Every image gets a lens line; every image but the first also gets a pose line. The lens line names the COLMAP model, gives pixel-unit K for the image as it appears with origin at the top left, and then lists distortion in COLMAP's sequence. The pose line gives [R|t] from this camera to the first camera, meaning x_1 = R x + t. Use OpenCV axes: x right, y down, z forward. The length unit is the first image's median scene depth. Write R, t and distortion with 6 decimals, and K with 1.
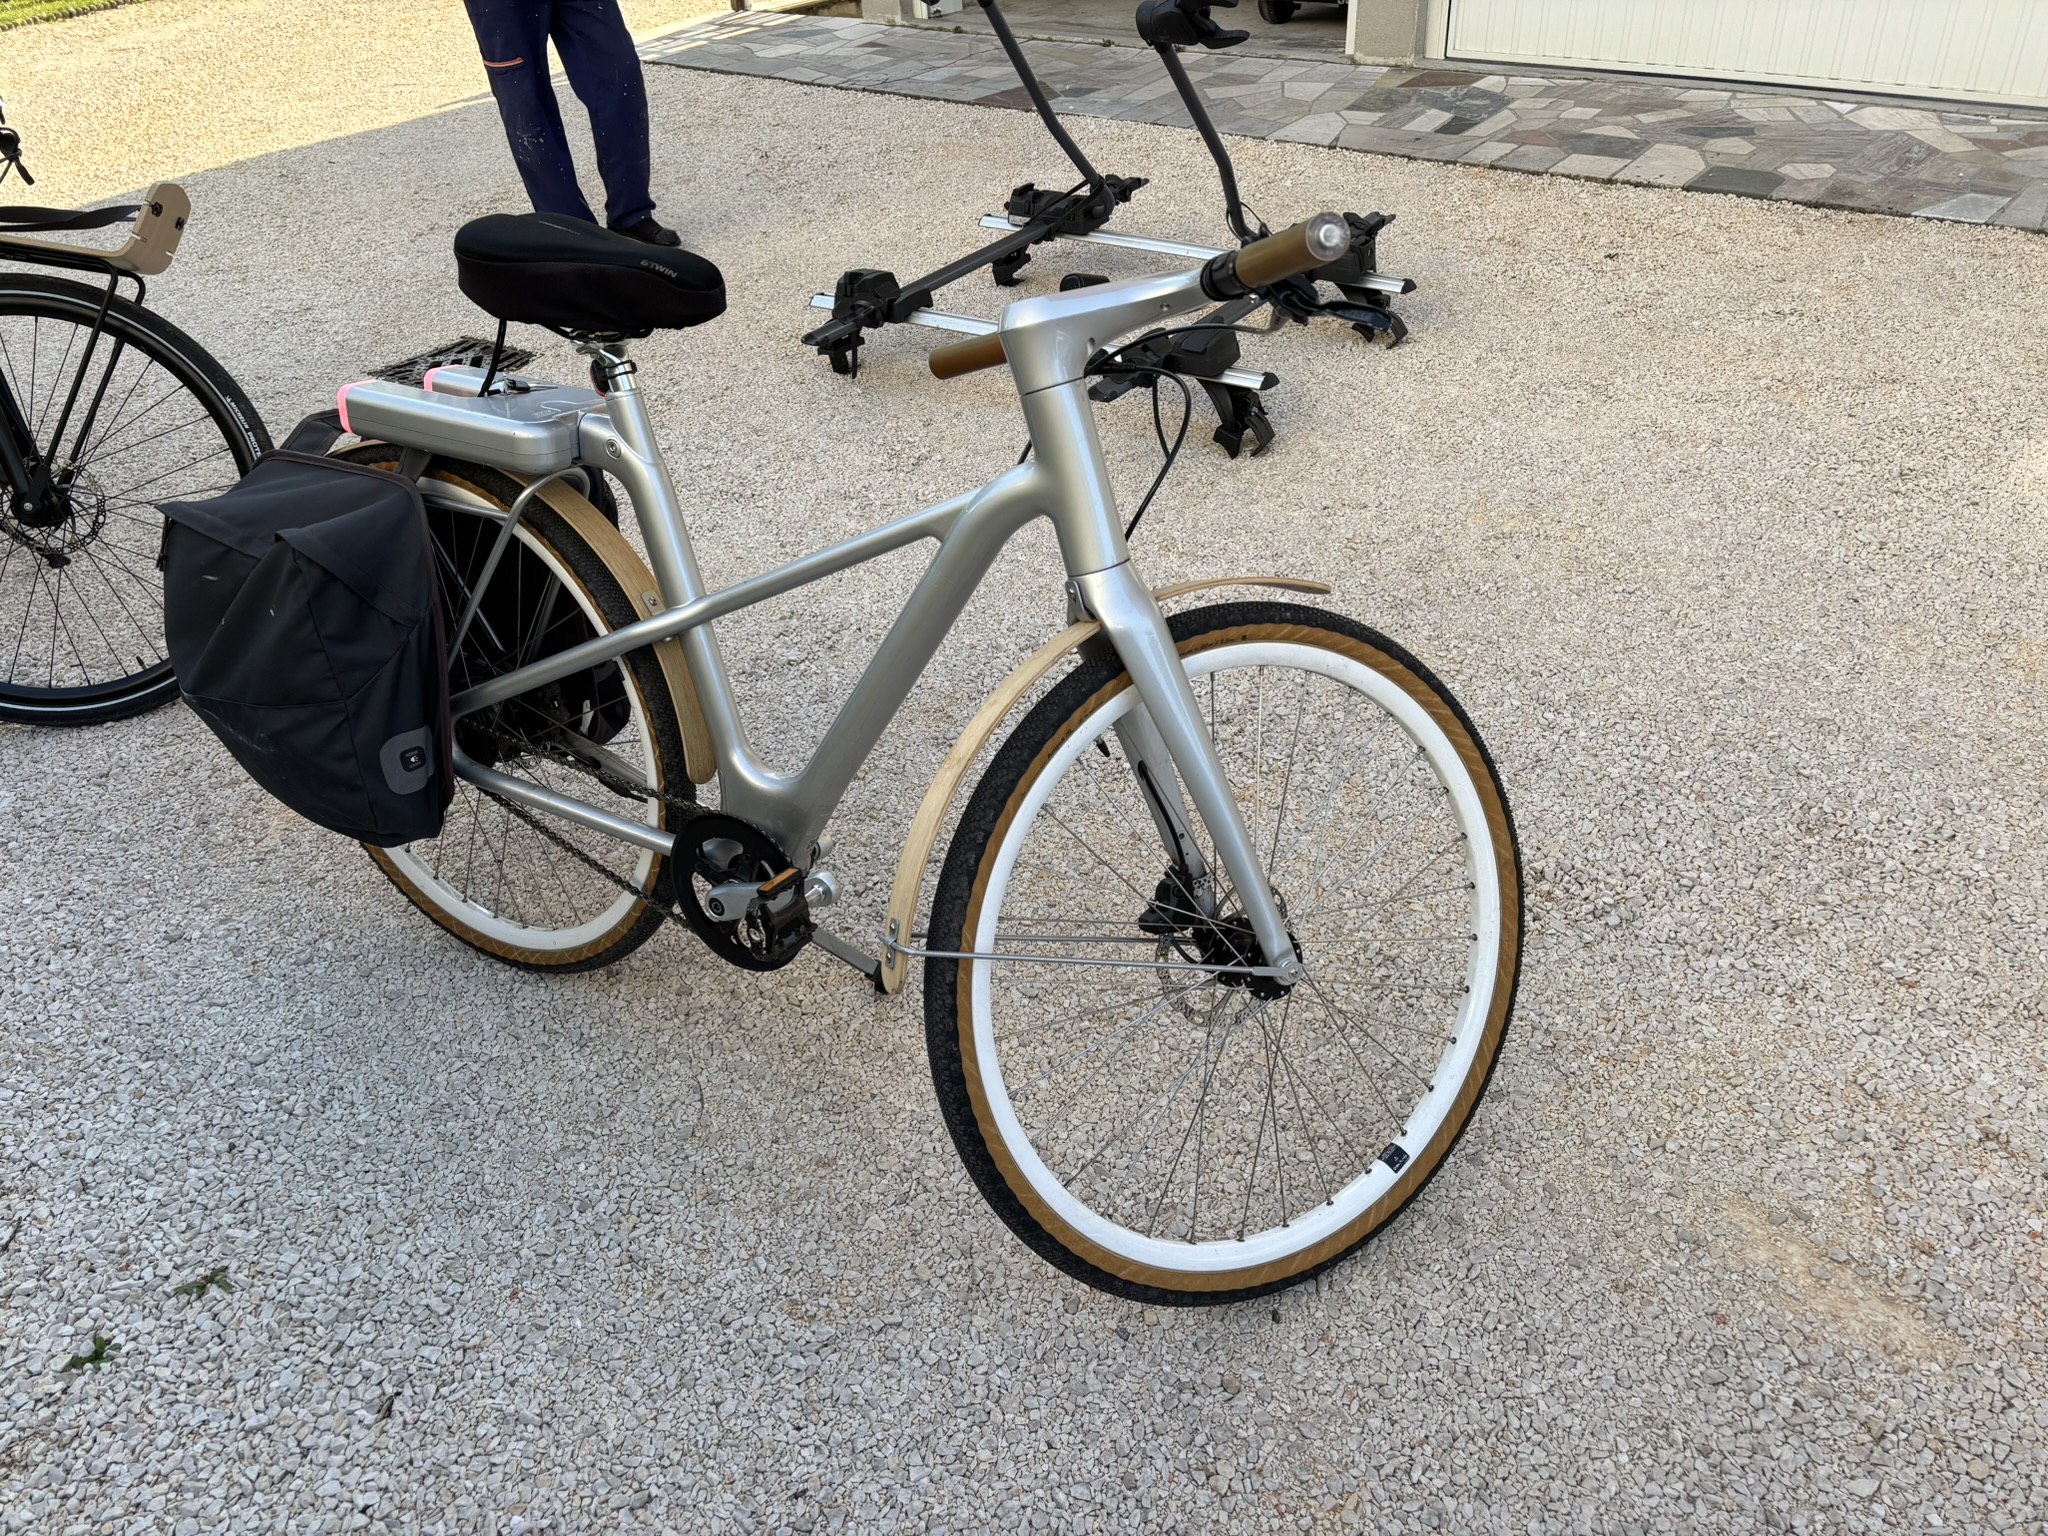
lens RADIAL K [[1548.8, 0, 1026.0], [0, 1548.8, 766.2], [0, 0, 1]] dist [0.011030, -0.021757]
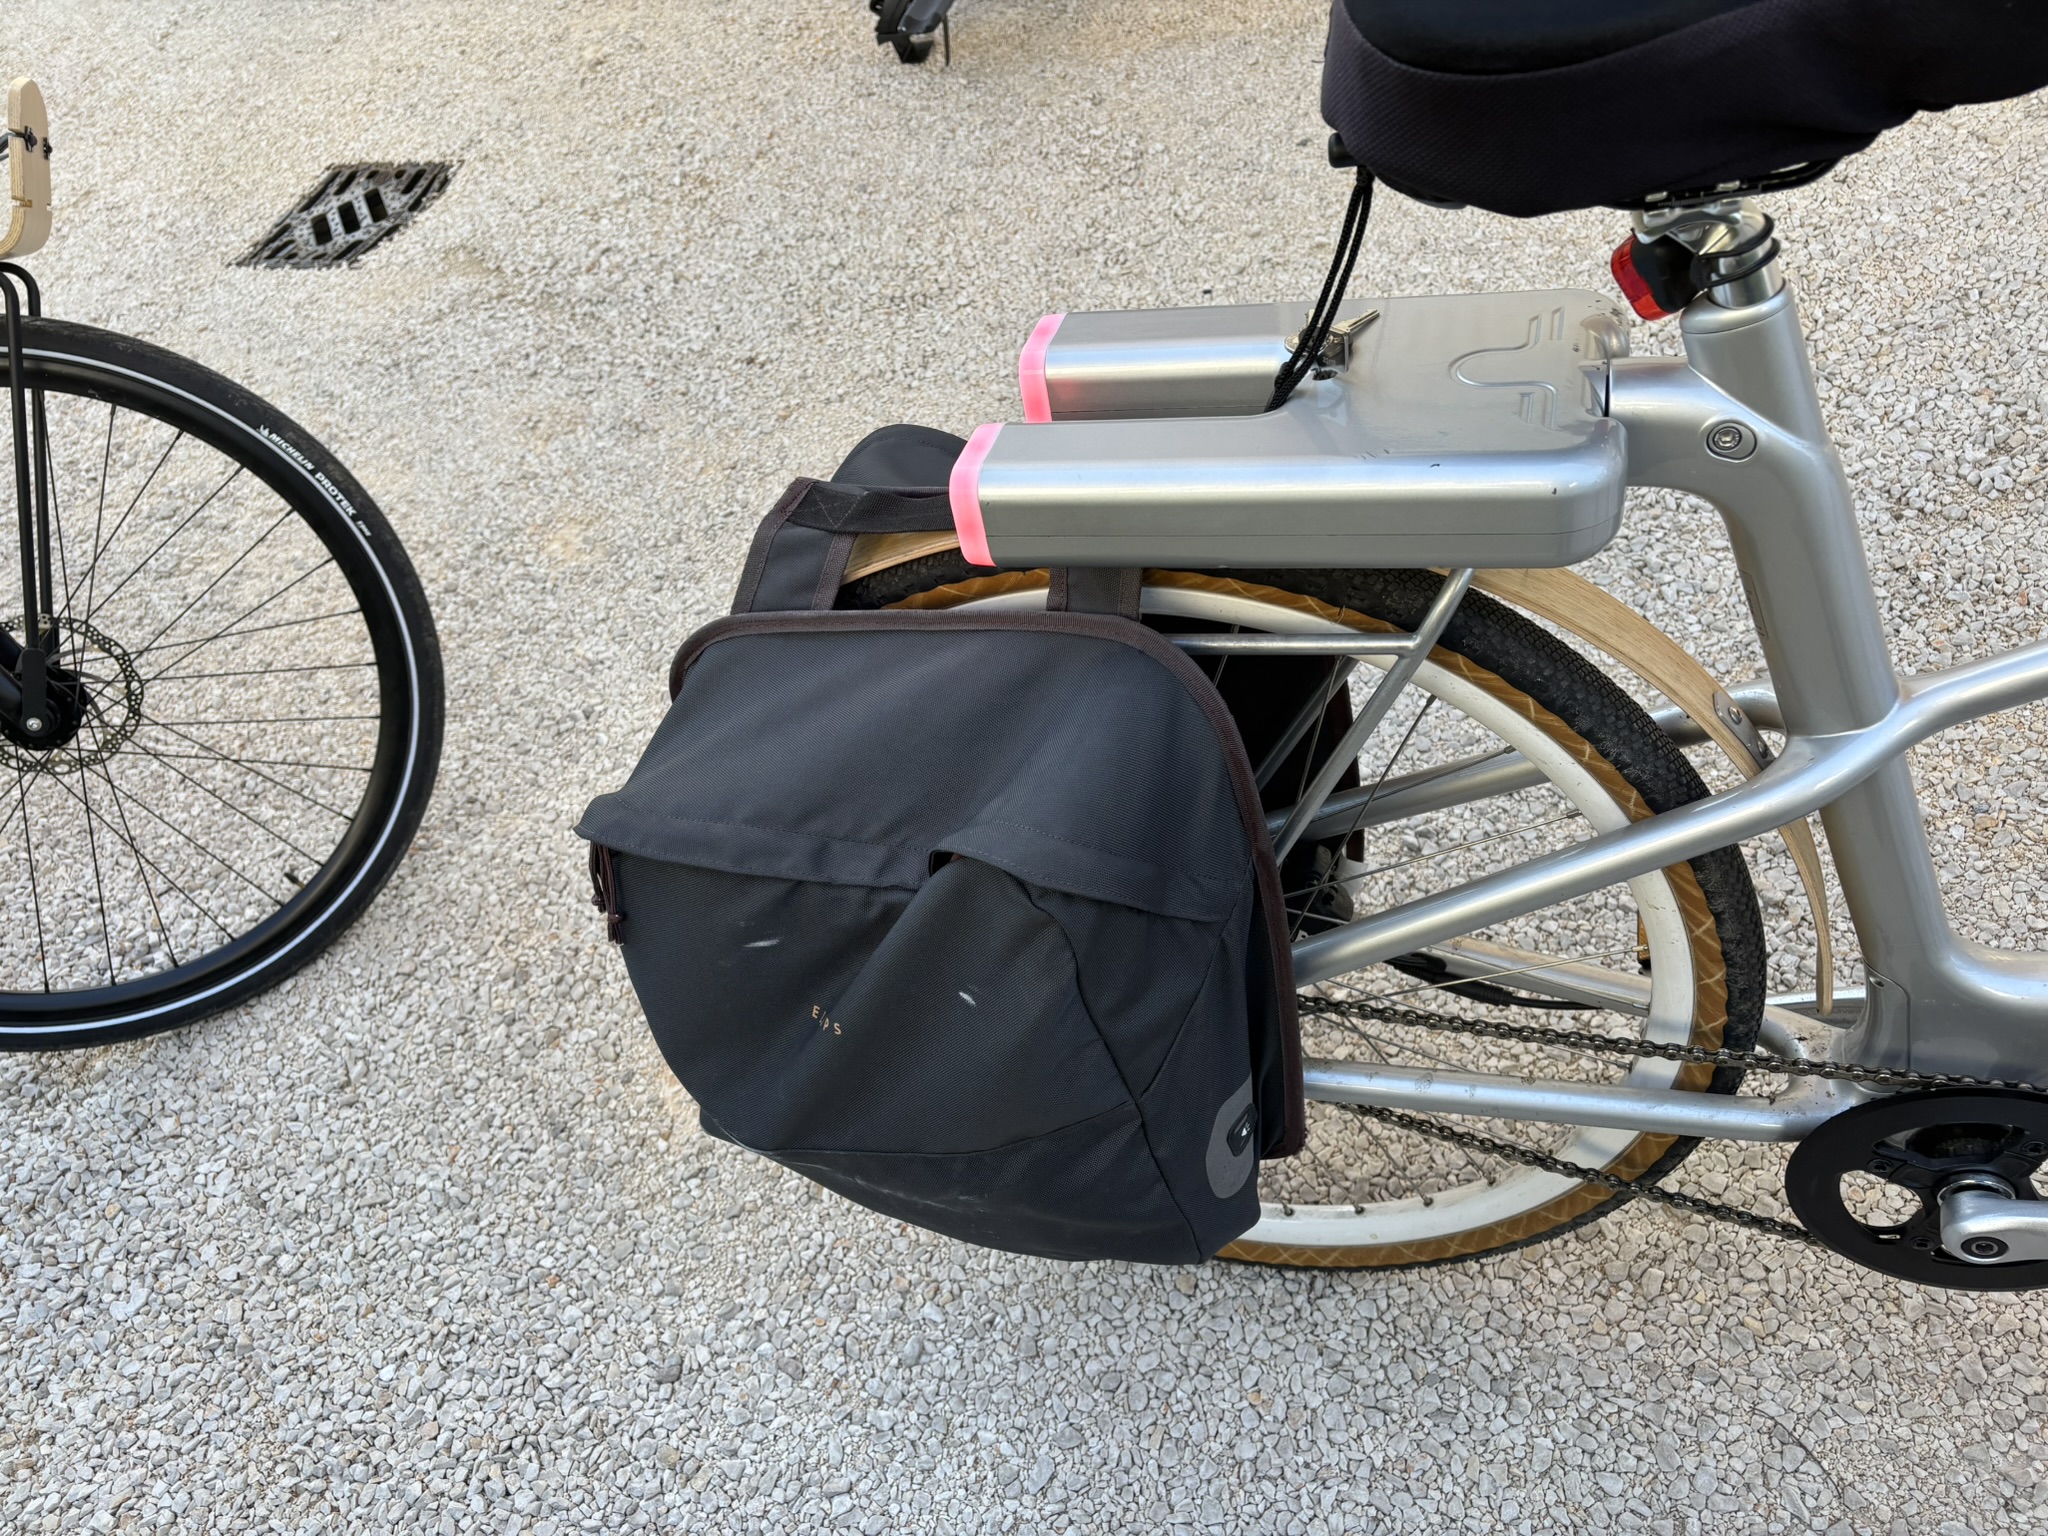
lens RADIAL K [[1548.8, 0, 1021.2], [0, 1548.8, 771.6], [0, 0, 1]] dist [0.011030, -0.021757]
pose [[0.947818, -0.316982, 0.034123, -0.308590], [0.299675, 0.922328, 0.243939, -0.177506], [-0.108796, -0.220984, 0.969190, 0.379699]]
